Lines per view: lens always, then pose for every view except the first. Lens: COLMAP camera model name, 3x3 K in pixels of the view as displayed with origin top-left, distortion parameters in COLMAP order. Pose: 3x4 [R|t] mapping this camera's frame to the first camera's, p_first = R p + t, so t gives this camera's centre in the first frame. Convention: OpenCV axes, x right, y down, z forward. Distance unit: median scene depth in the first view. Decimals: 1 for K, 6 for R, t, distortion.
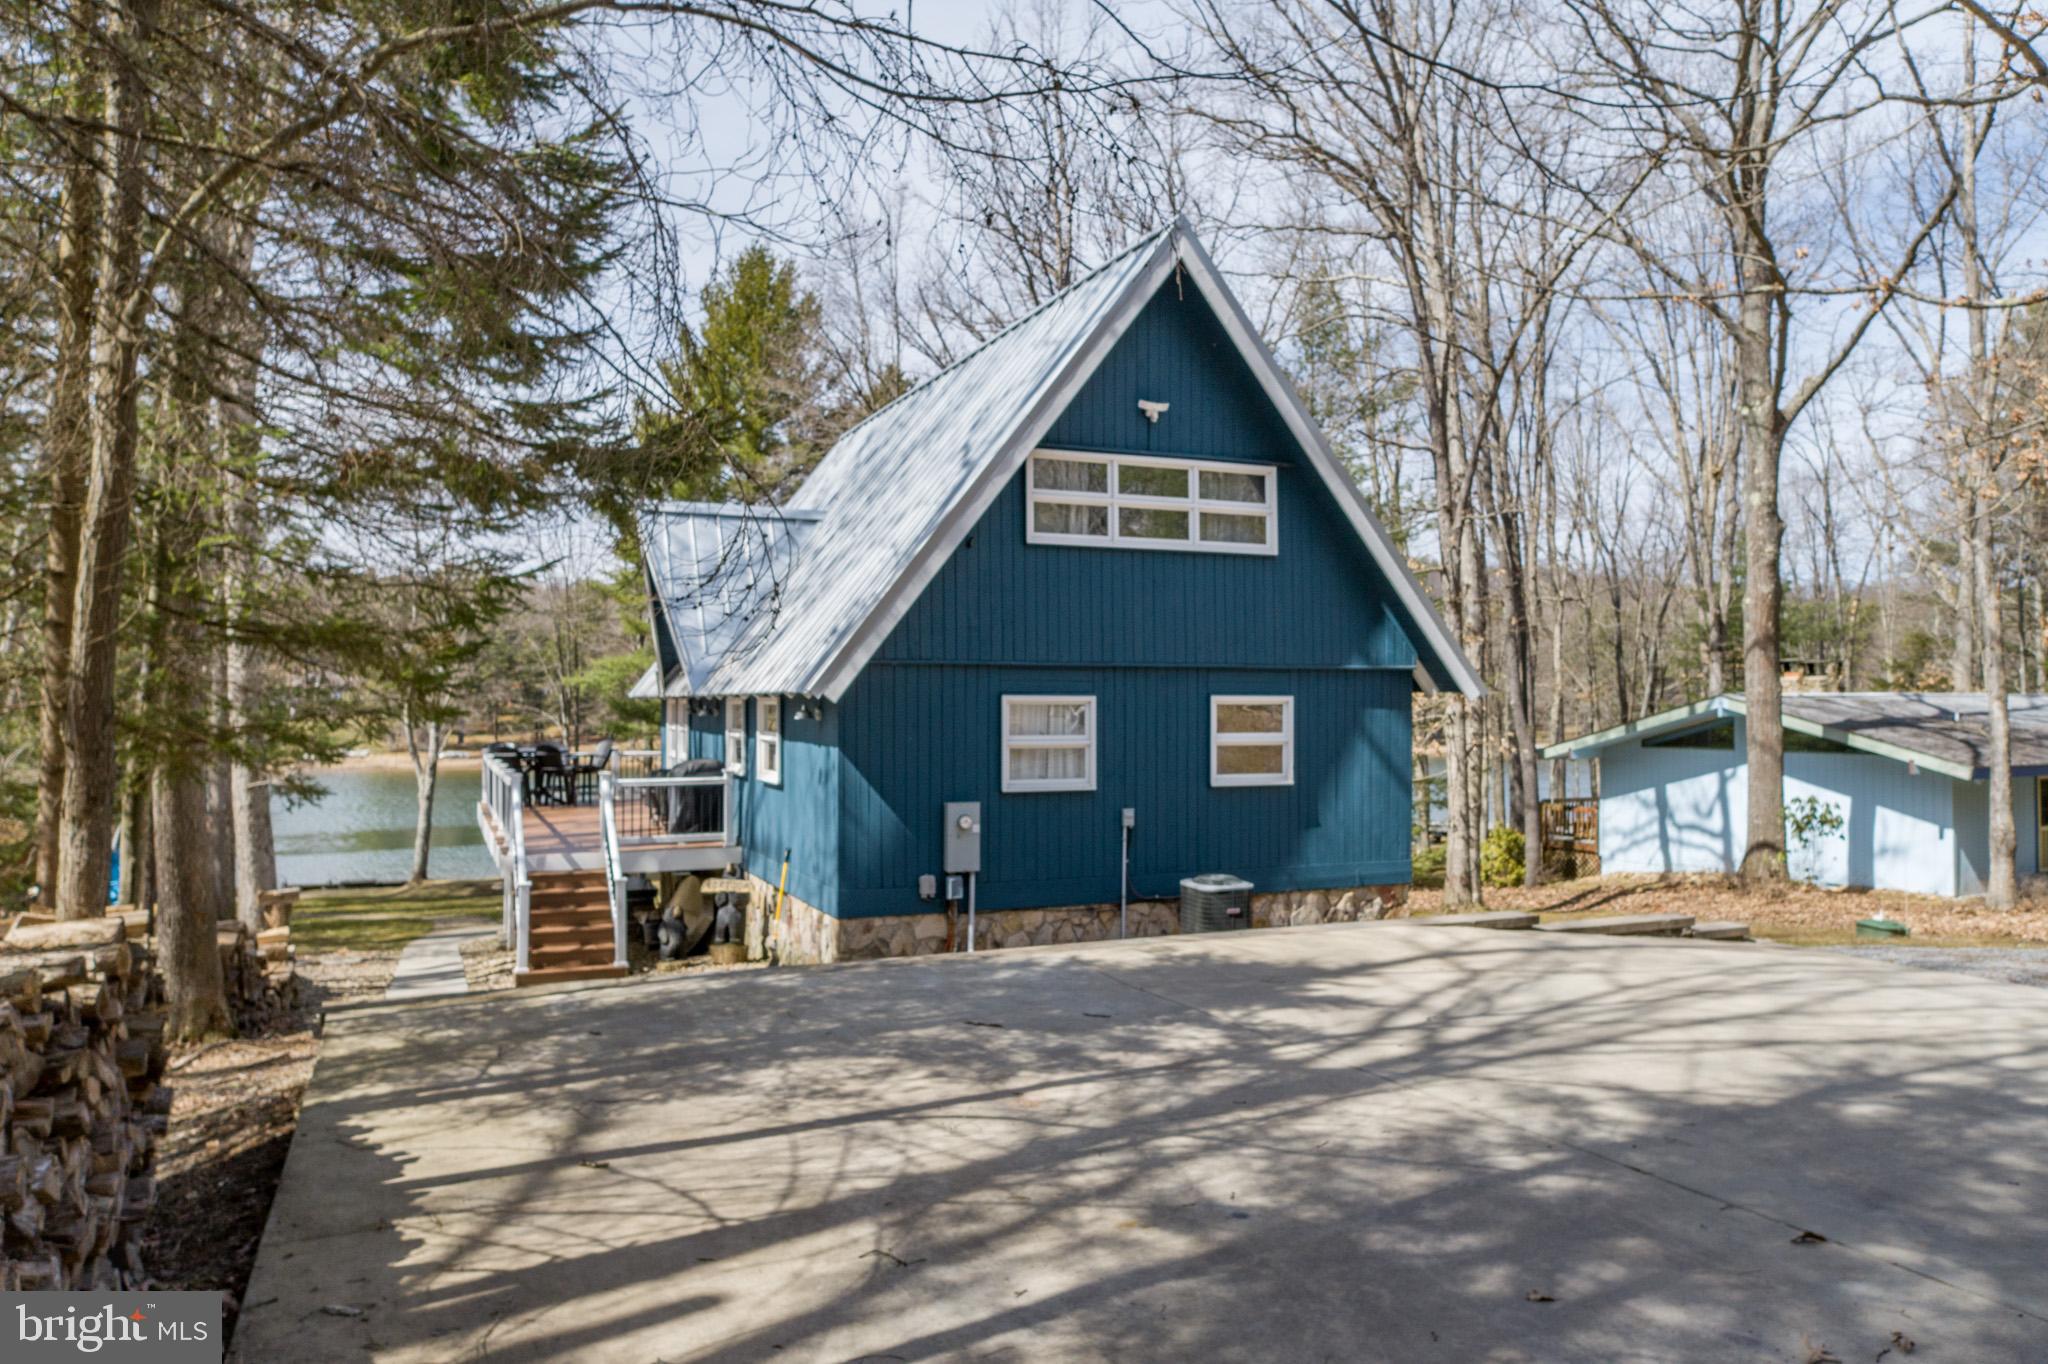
lens RADIAL K [[1404.0, 0, 1028.5], [0, 1404.0, 683.3], [0, 0, 1]] dist [-0.008235, 0.004790]
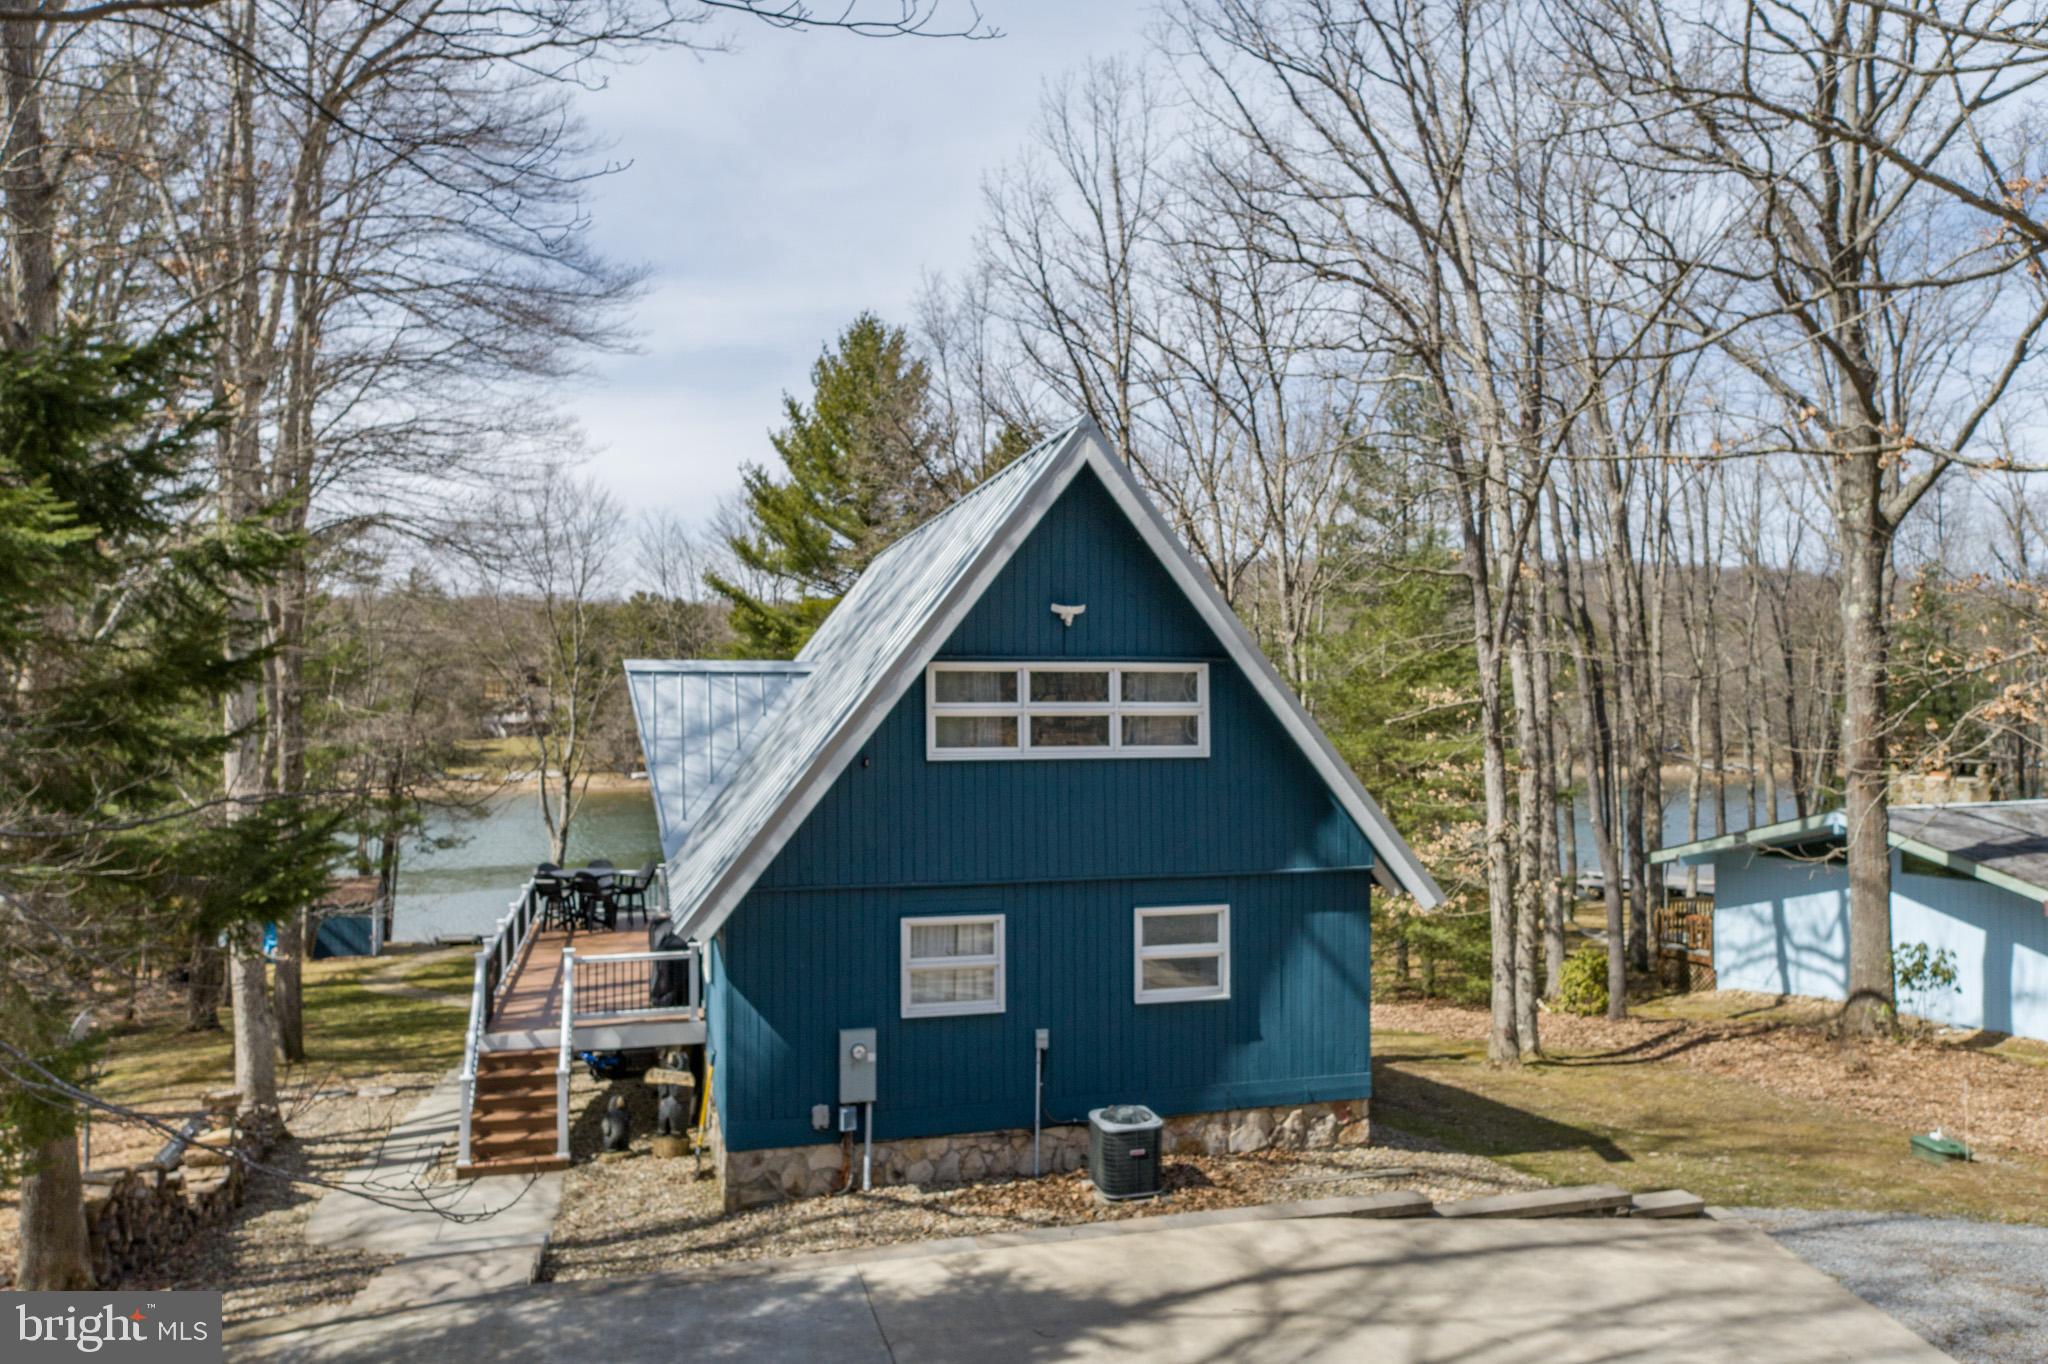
lens RADIAL K [[1404.0, 0, 1021.8], [0, 1404.0, 681.4], [0, 0, 1]] dist [-0.008235, 0.004790]
pose [[0.989954, -0.005433, -0.141282, 0.185675], [0.004778, 0.999976, -0.004970, -0.137921], [0.141306, 0.004245, 0.989957, 0.044576]]
